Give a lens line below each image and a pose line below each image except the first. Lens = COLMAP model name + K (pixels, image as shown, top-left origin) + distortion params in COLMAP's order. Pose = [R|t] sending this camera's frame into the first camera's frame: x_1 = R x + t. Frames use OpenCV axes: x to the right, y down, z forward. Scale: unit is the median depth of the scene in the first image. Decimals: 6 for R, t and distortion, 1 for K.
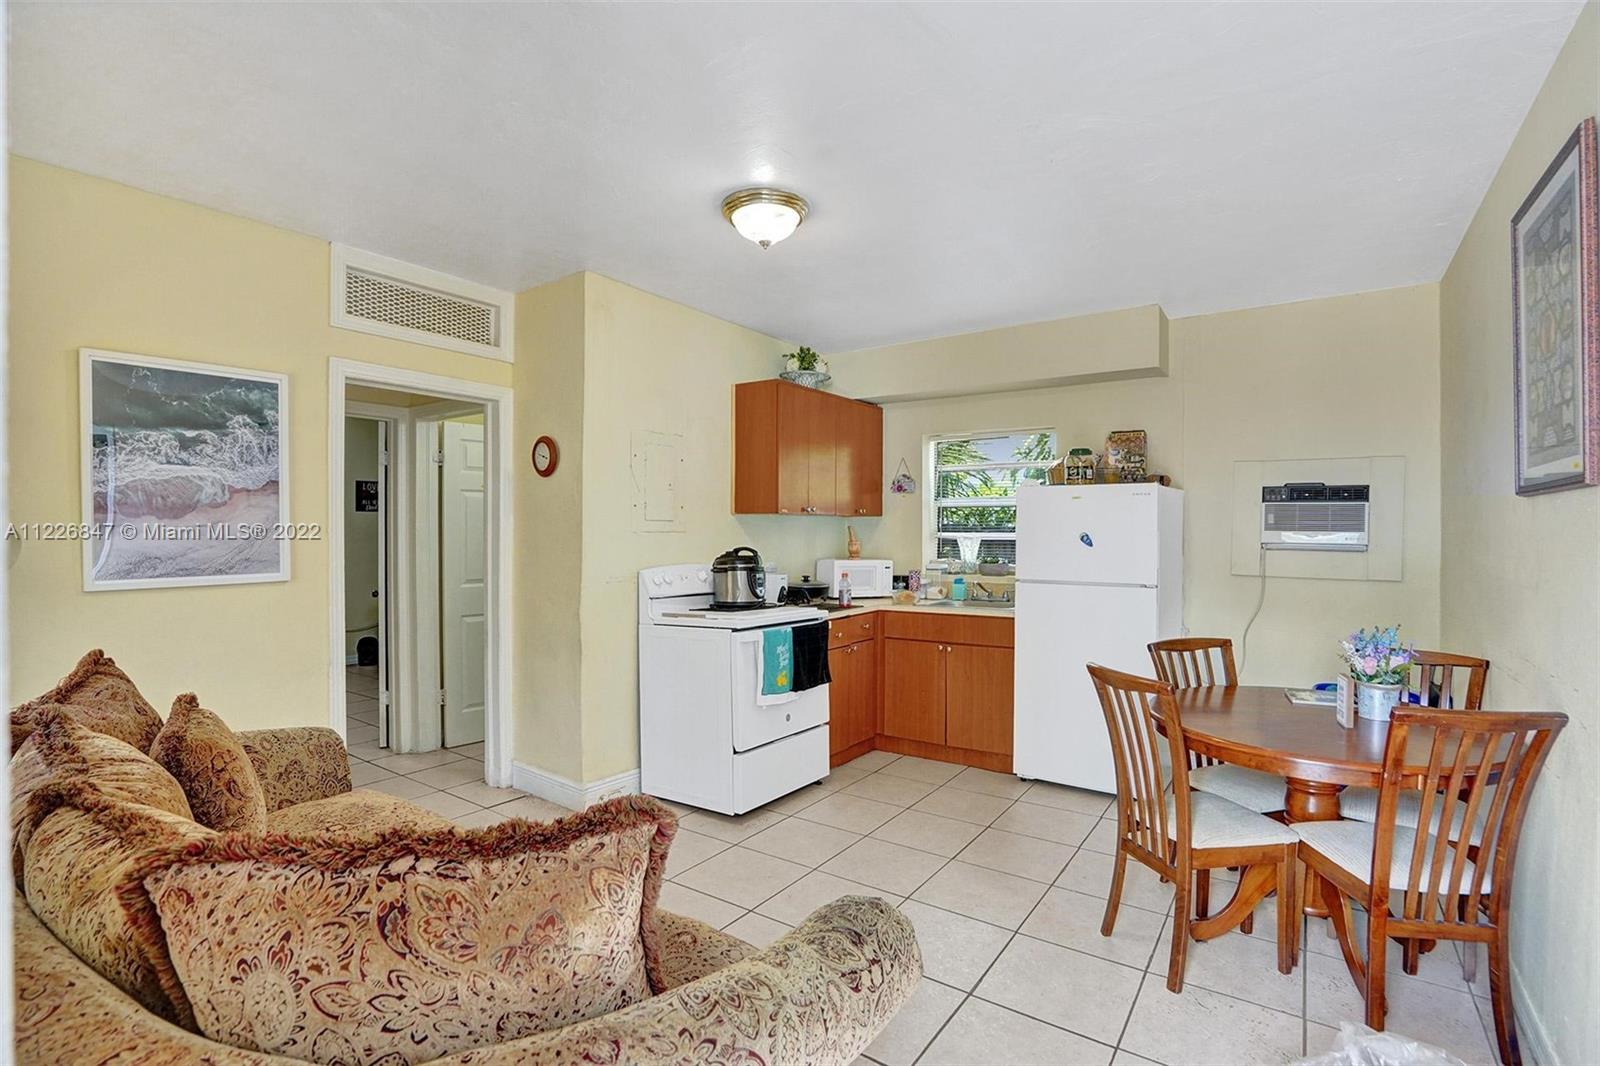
lens RADIAL K [[755.3, 0, 790.9], [0, 755.3, 538.4], [0, 0, 1]] dist [-0.056932, 0.021946]
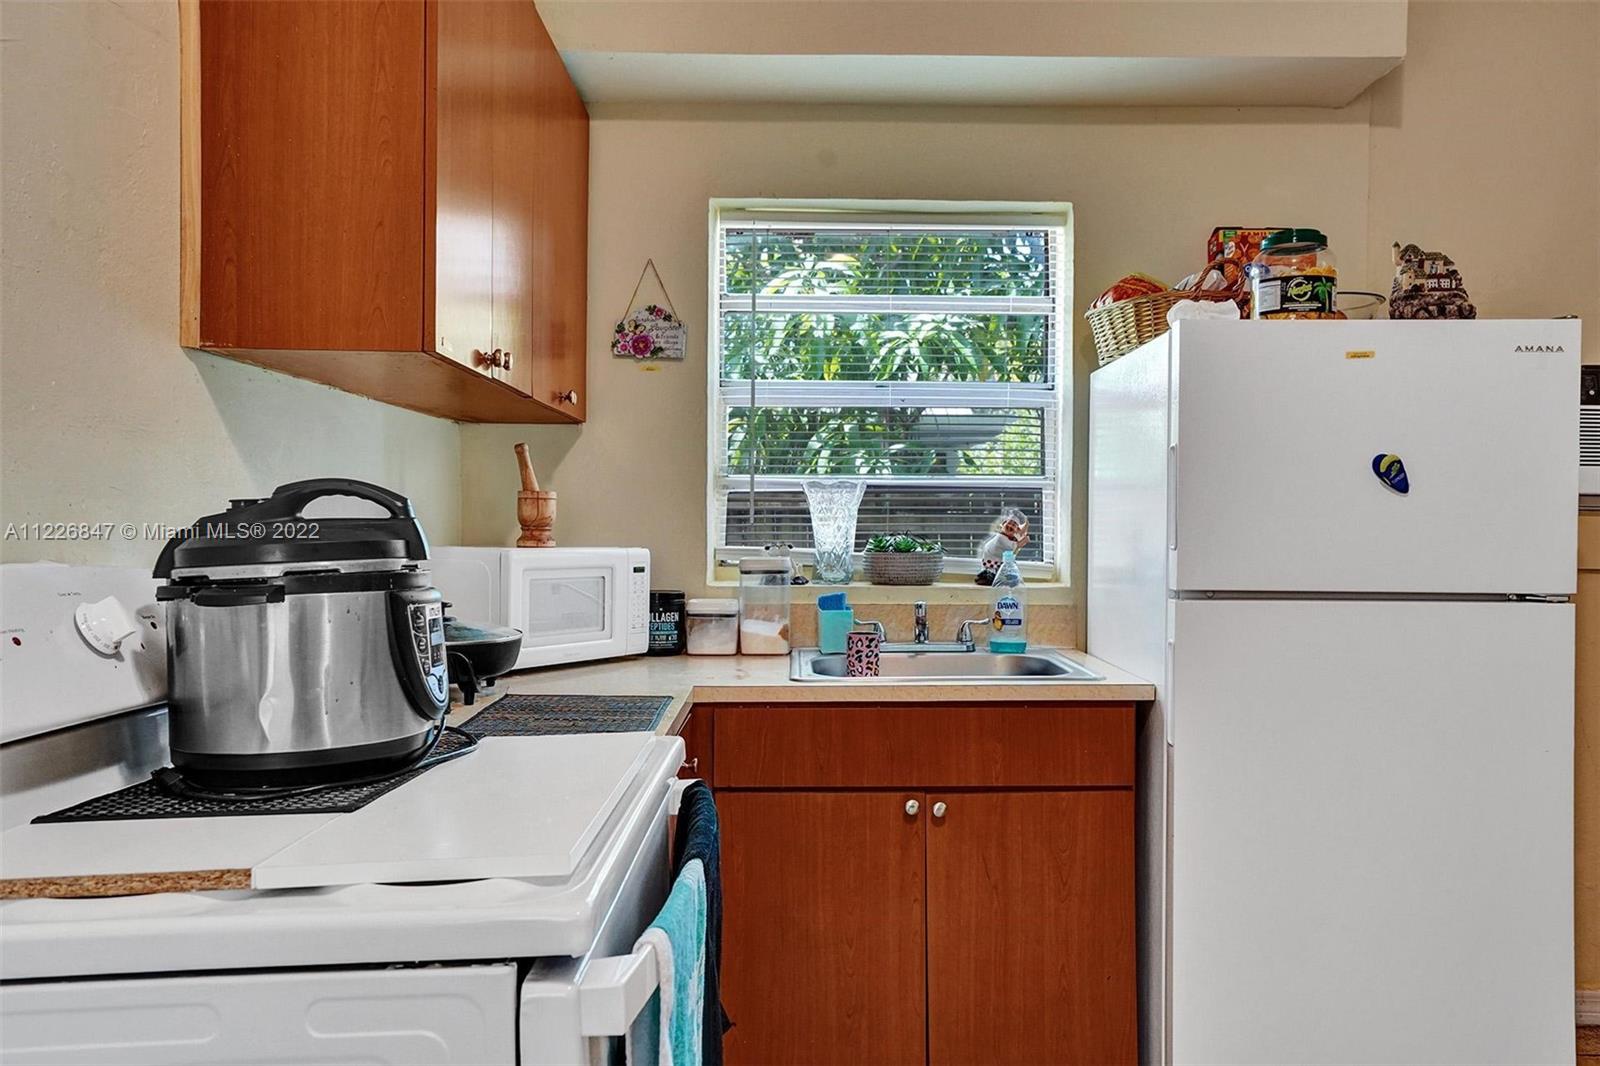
lens RADIAL K [[1162.4, 0, 796.7], [0, 1162.4, 528.0], [0, 0, 1]] dist [0.024352, 0.000331]
pose [[0.809849, 0.000024, 0.586638, -0.147440], [0.001453, 0.999997, -0.002047, 0.025806], [-0.586636, 0.002510, 0.809847, 0.651386]]
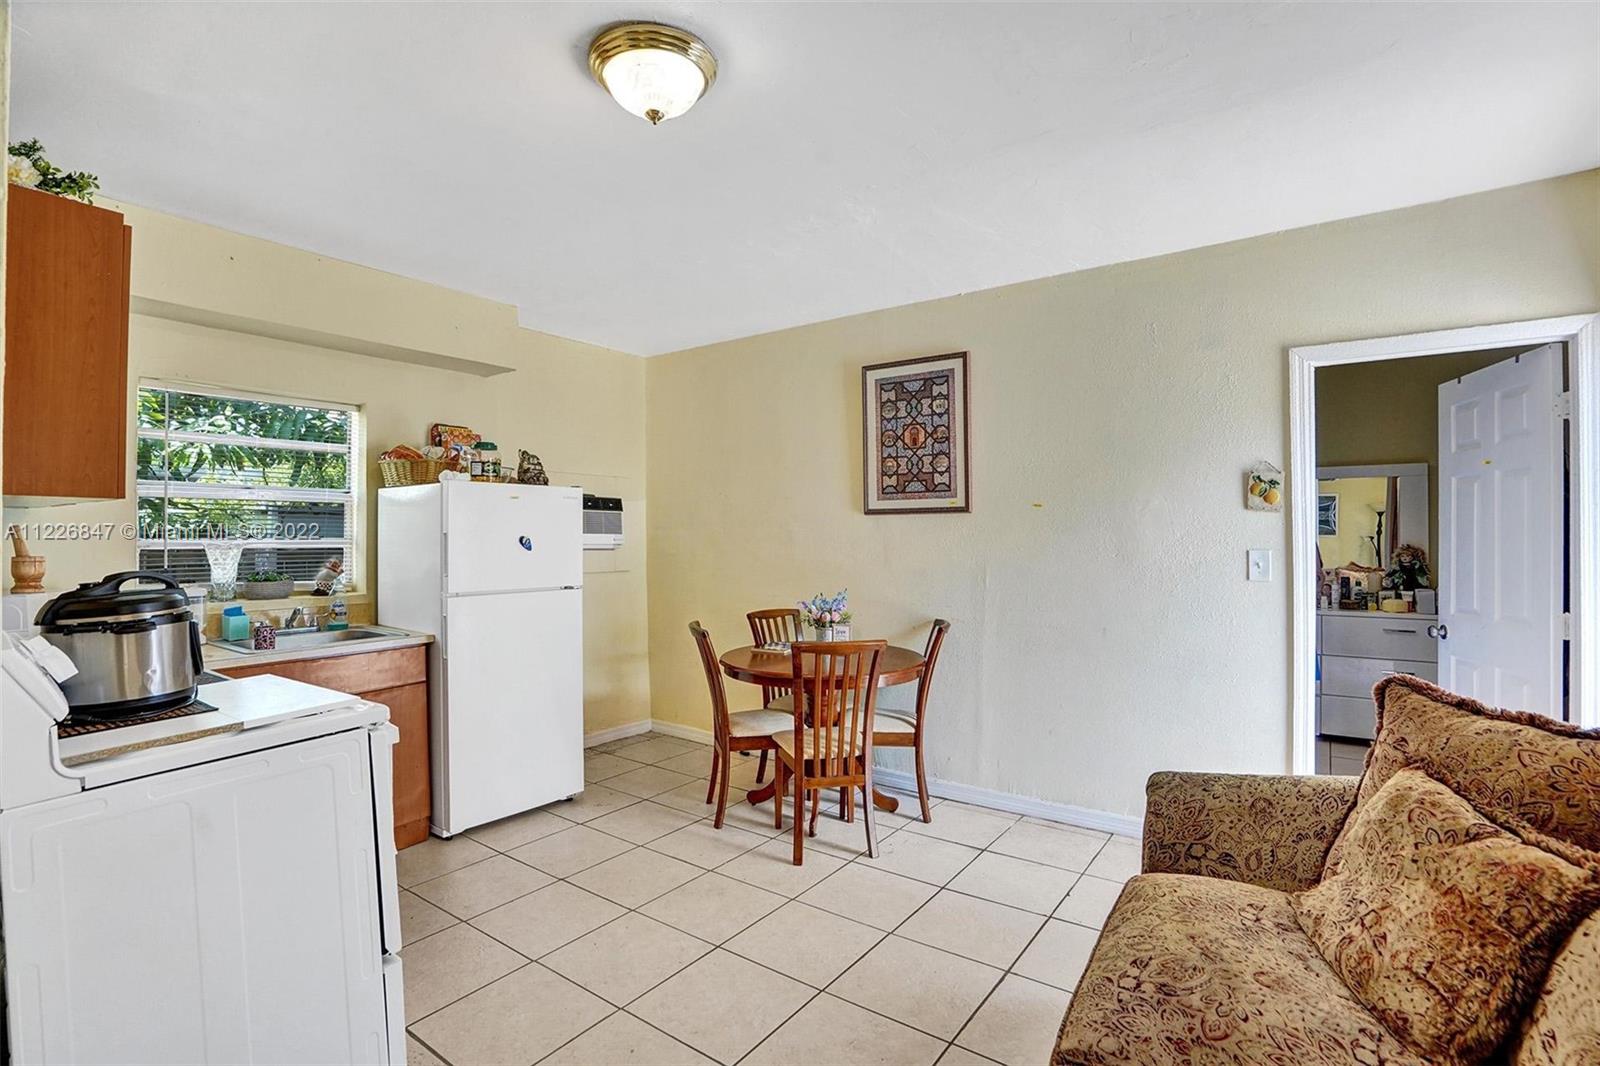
lens RADIAL K [[755.3, 0, 790.9], [0, 755.3, 538.4], [0, 0, 1]] dist [-0.056932, 0.021946]
pose [[0.015415, -0.006933, 0.999857, -0.483481], [0.014801, 0.999868, 0.006705, -0.004772], [-0.999772, 0.014695, 0.015516, 0.597545]]
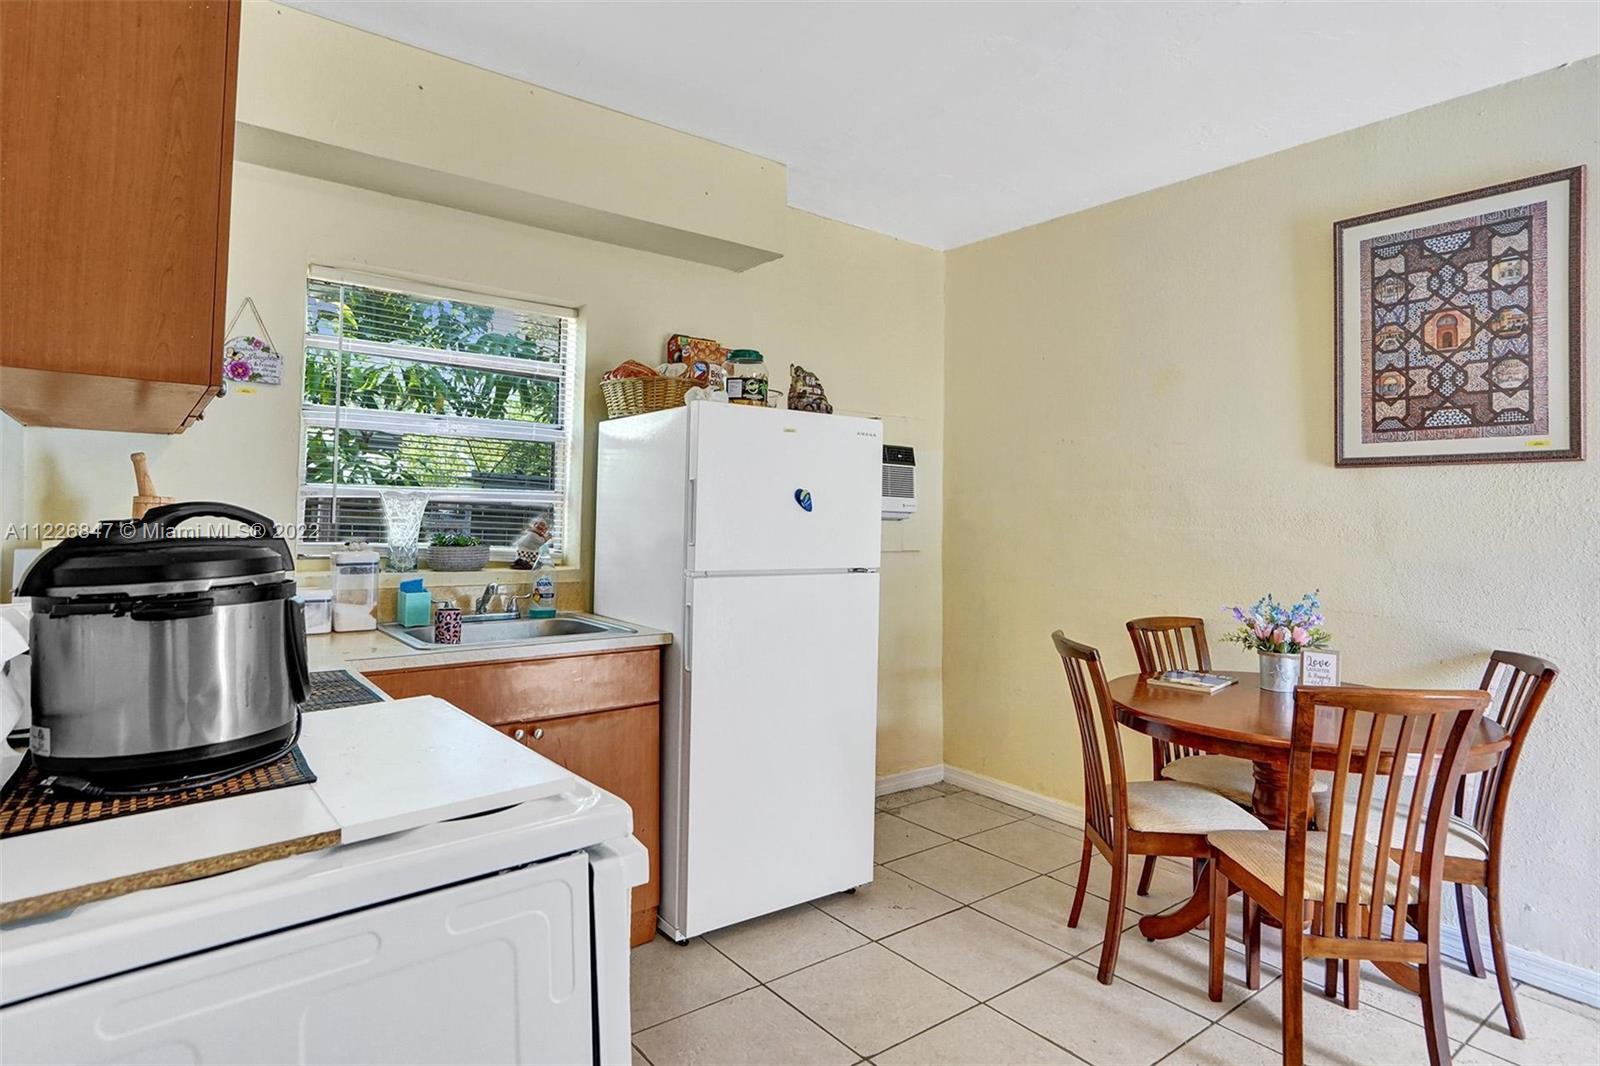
lens RADIAL K [[870.6, 0, 782.4], [0, 870.6, 508.4], [0, 0, 1]] dist [-0.056997, 0.037140]
pose [[0.295573, 0.012935, 0.955232, -0.266189], [-0.006802, 0.999911, -0.011436, 0.015151], [-0.955296, -0.003117, 0.295635, 0.732585]]
